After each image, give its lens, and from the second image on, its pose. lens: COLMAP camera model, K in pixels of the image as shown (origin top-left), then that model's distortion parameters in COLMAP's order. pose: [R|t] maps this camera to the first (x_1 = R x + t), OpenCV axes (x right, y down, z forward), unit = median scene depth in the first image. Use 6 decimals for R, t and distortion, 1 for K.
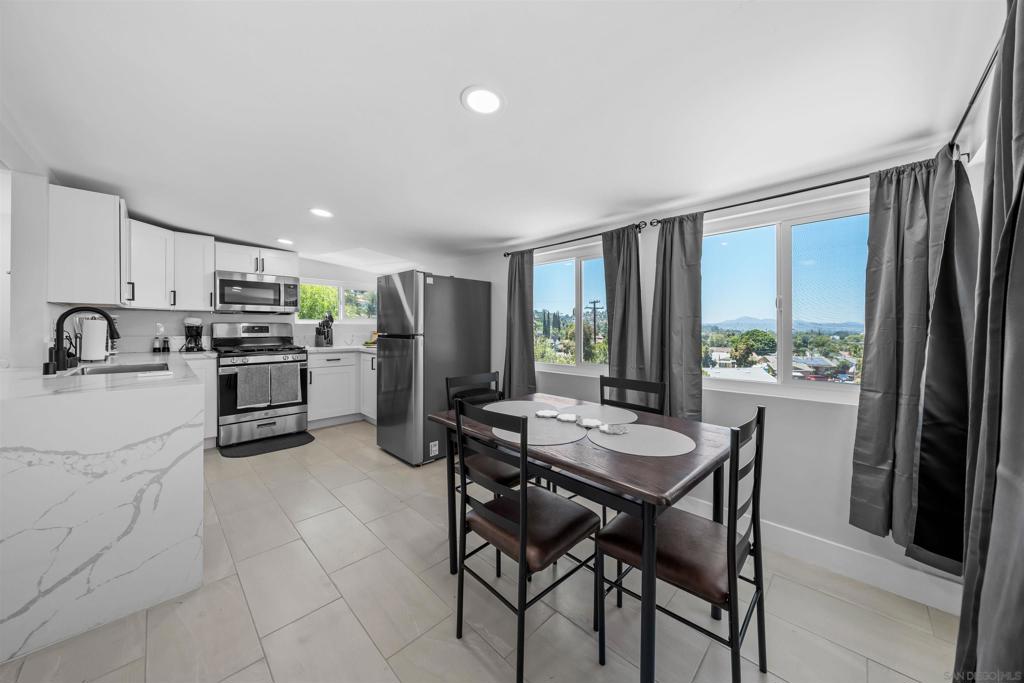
lens RADIAL K [[349.7, 0, 512.4], [0, 349.7, 326.5], [0, 0, 1]] dist [-0.002225, -0.000292]
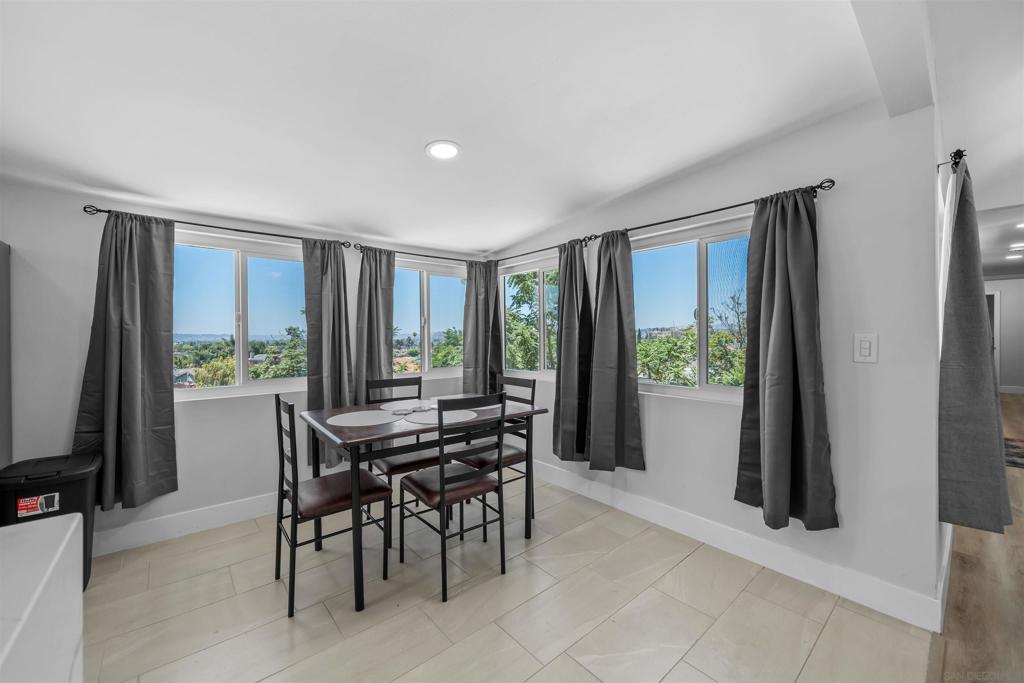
lens RADIAL K [[396.2, 0, 512.4], [0, 396.2, 336.7], [0, 0, 1]] dist [-0.001796, 0.000360]
pose [[0.081560, -0.002747, 0.996665, -0.617896], [0.003172, 0.999992, 0.002497, -0.000148], [-0.996663, 0.002958, 0.081568, 0.279671]]
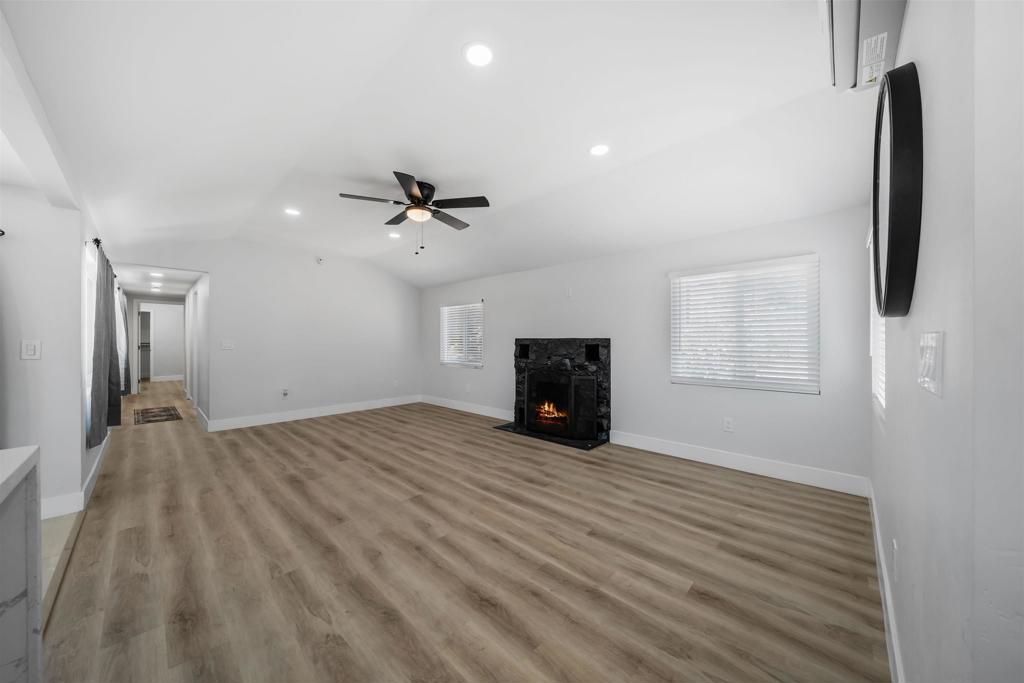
lens RADIAL K [[349.7, 0, 510.0], [0, 349.7, 340.7], [0, 0, 1]] dist [-0.002225, -0.000292]
pose [[-0.999887, -0.005425, -0.013998, -1.013910], [-0.005400, 0.999984, -0.001800, -0.004493], [0.014007, -0.001724, -0.999900, 0.571615]]
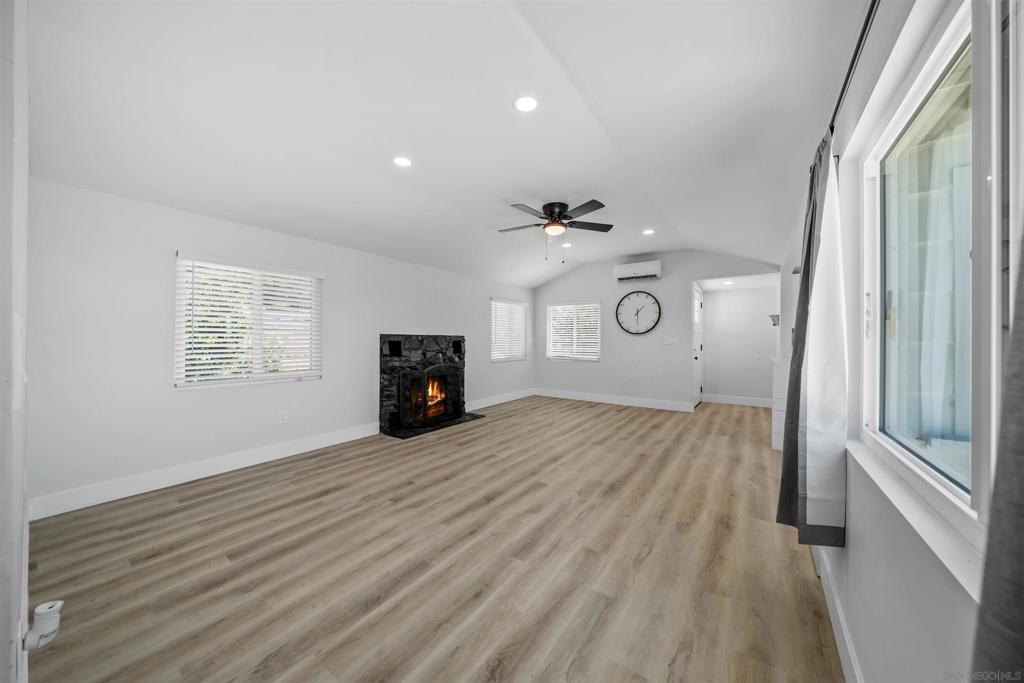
lens RADIAL K [[349.7, 0, 510.2], [0, 349.7, 340.7], [0, 0, 1]] dist [-0.002225, -0.000292]
pose [[0.163164, -0.002620, -0.986595, 0.375342], [-0.000779, 0.999996, -0.002785, 0.011250], [0.986599, 0.001223, 0.163161, -0.780341]]
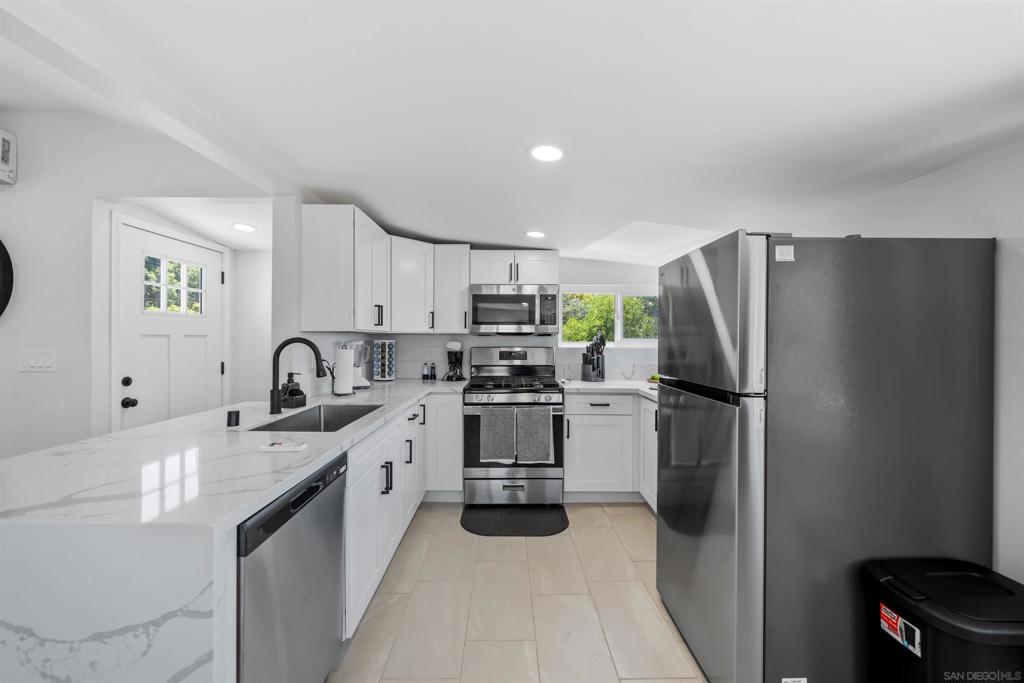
lens RADIAL K [[396.2, 0, 509.7], [0, 396.2, 340.0], [0, 0, 1]] dist [-0.001796, 0.000360]
pose [[0.704271, 0.002590, -0.709926, -0.133498], [-0.002298, 0.999996, 0.001368, -0.034798], [0.709927, 0.000668, 0.704275, 0.458389]]
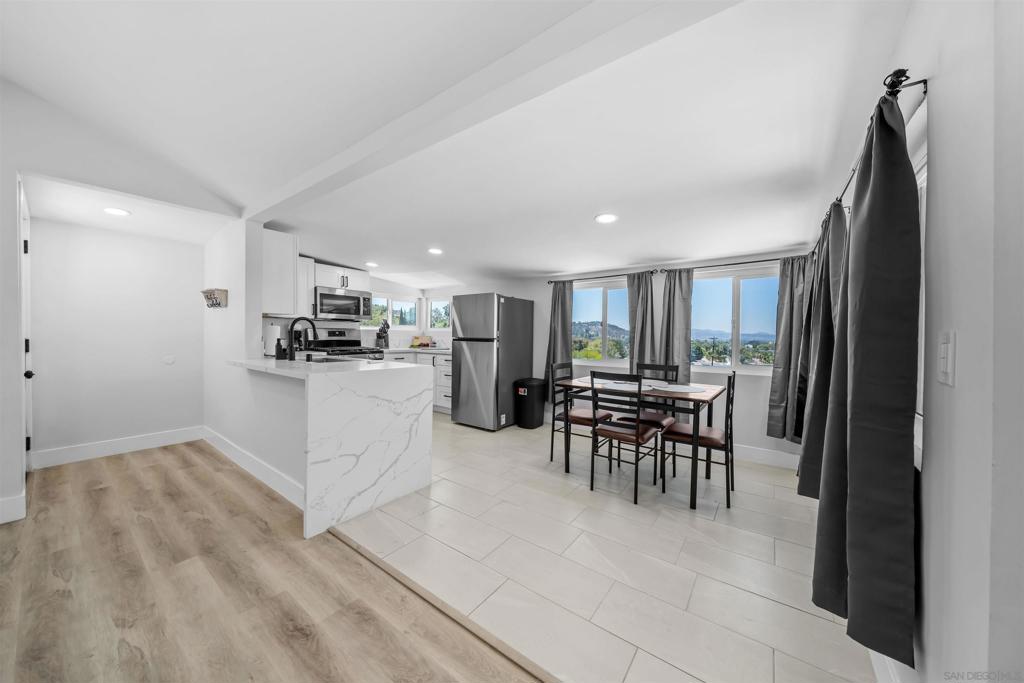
lens RADIAL K [[349.7, 0, 510.0], [0, 349.7, 338.0], [0, 0, 1]] dist [-0.002225, -0.000292]
pose [[0.990191, 0.008756, 0.139447, -0.380034], [-0.010514, 0.999874, 0.011877, 0.002811], [-0.139325, -0.013227, 0.990158, -0.376077]]
